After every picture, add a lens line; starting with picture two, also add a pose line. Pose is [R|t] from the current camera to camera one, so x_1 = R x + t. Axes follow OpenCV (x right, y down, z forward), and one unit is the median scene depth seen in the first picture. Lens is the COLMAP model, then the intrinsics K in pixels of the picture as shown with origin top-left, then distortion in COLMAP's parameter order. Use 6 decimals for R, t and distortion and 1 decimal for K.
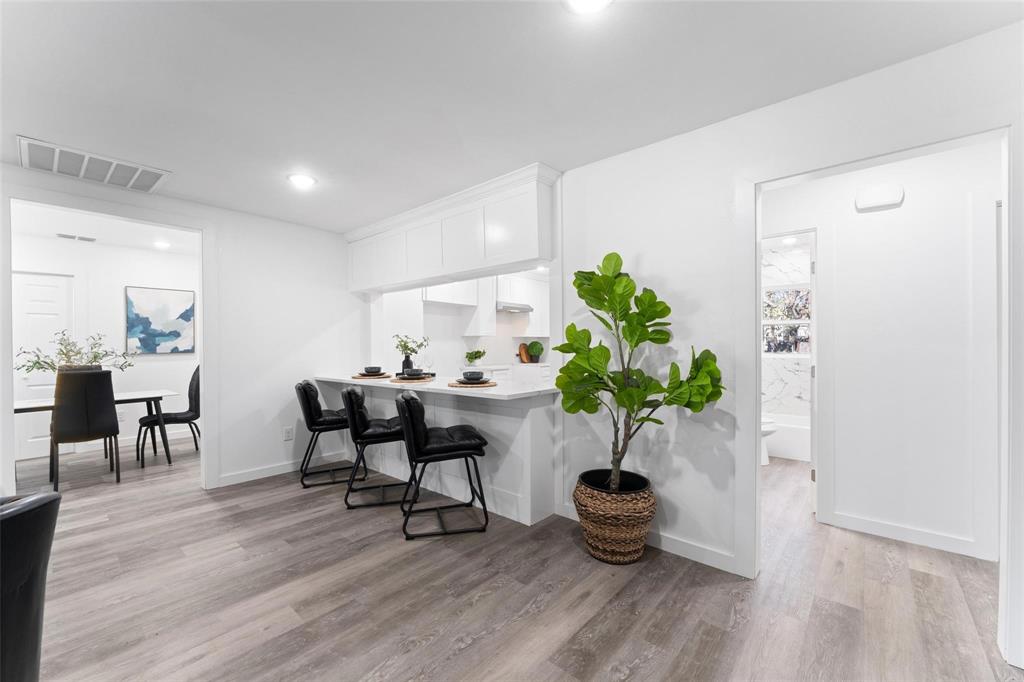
lens RADIAL K [[412.3, 0, 510.4], [0, 412.3, 344.4], [0, 0, 1]] dist [-0.004257, -0.000239]
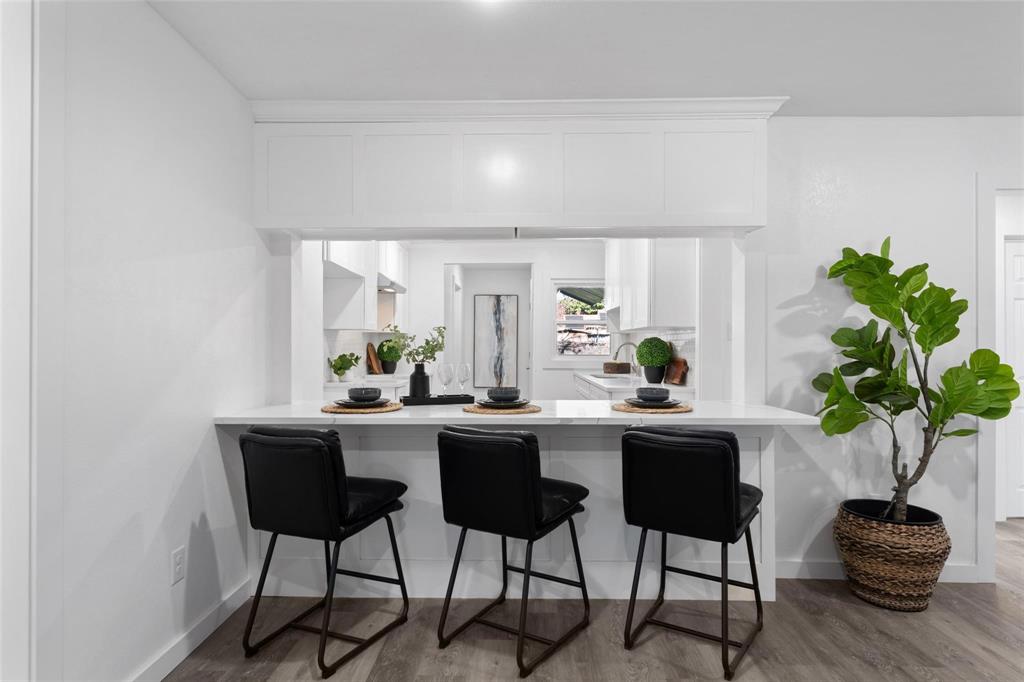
lens RADIAL K [[572.9, 0, 506.4], [0, 572.9, 338.6], [0, 0, 1]] dist [0.006212, -0.001747]
pose [[0.768696, 0.014643, 0.639446, -0.636700], [-0.006742, 0.999868, -0.014793, 0.003846], [-0.639578, 0.007060, 0.768694, 0.356887]]
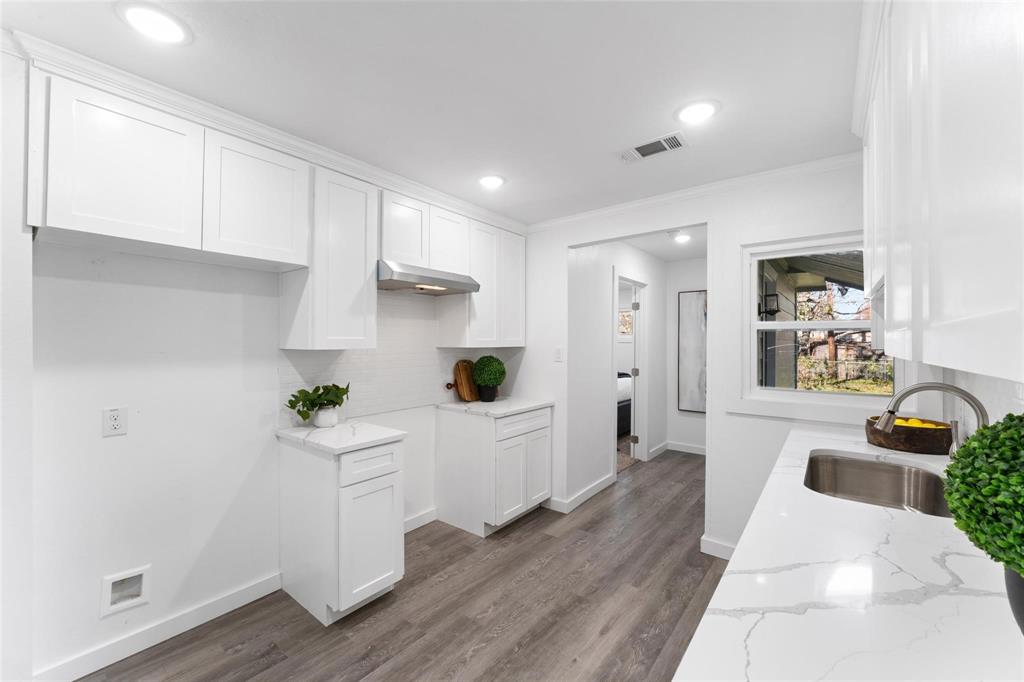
lens RADIAL K [[412.3, 0, 516.6], [0, 412.3, 338.5], [0, 0, 1]] dist [-0.004257, -0.000239]
pose [[0.997976, 0.006679, 0.063233, 0.108531], [-0.006158, 0.999945, -0.008436, -0.041667], [-0.063286, 0.008030, 0.997963, 0.904748]]
